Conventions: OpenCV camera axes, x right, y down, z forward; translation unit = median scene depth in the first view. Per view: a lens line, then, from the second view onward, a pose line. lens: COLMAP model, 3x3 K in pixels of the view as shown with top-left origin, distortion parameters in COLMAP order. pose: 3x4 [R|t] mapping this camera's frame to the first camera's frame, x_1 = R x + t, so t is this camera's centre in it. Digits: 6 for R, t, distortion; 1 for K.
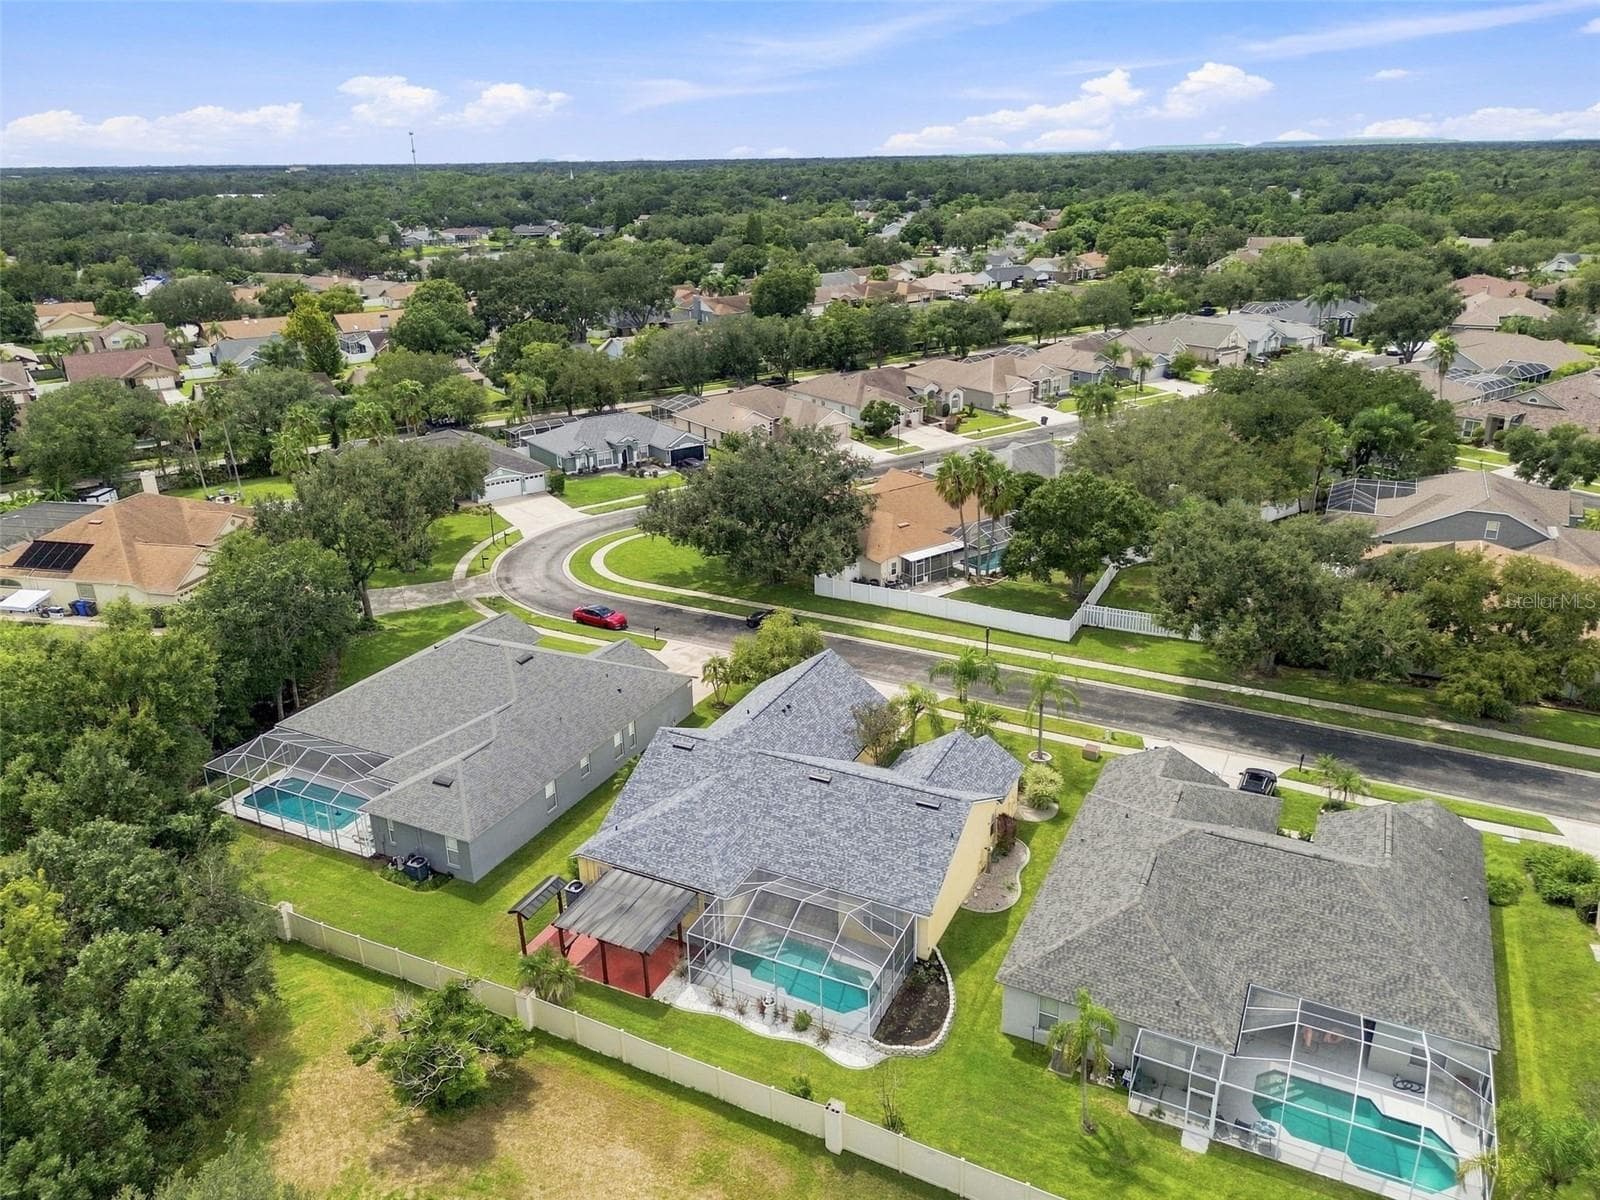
lens RADIAL K [[1138.6, 0, 793.4], [0, 1138.6, 576.6], [0, 0, 1]] dist [0.061158, -0.056437]
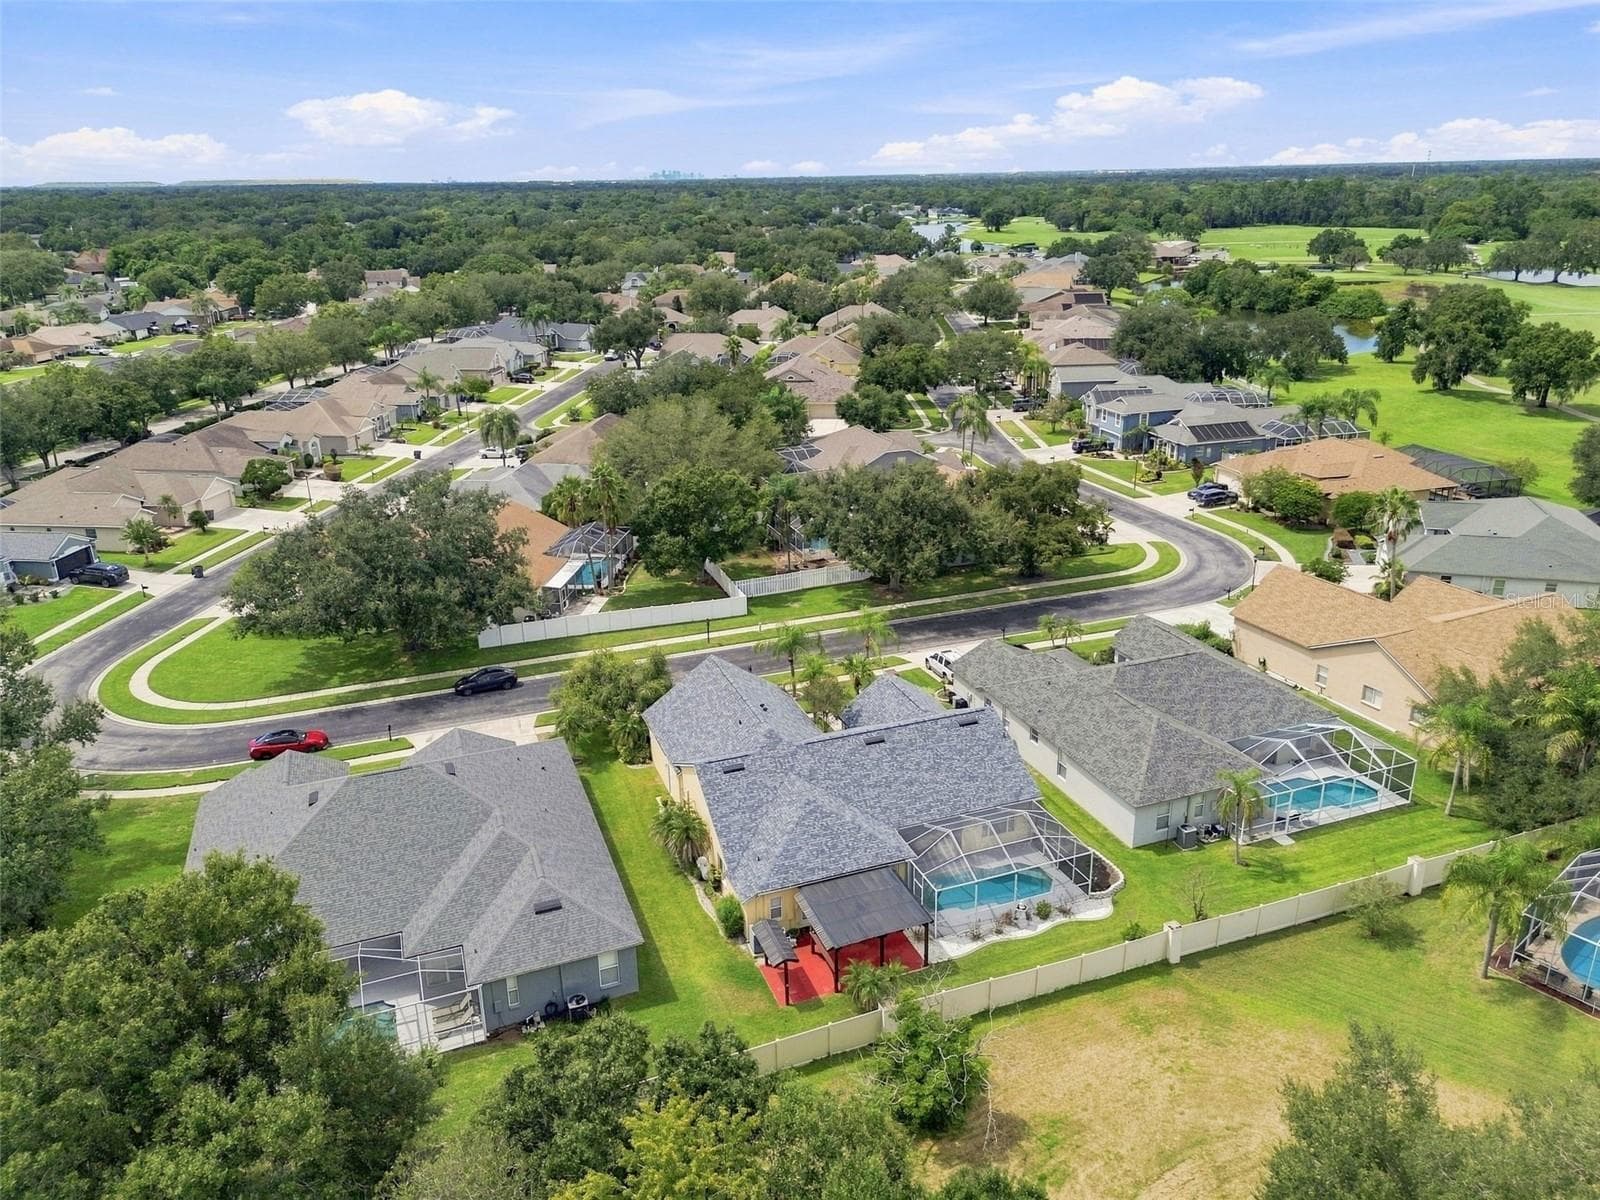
lens RADIAL K [[1138.6, 0, 796.4], [0, 1138.6, 598.8], [0, 0, 1]] dist [0.061158, -0.056437]
pose [[0.674280, -0.247625, 0.695721, -0.480570], [0.256744, 0.961941, 0.093549, -0.047824], [-0.692408, 0.115544, 0.712194, 0.167929]]
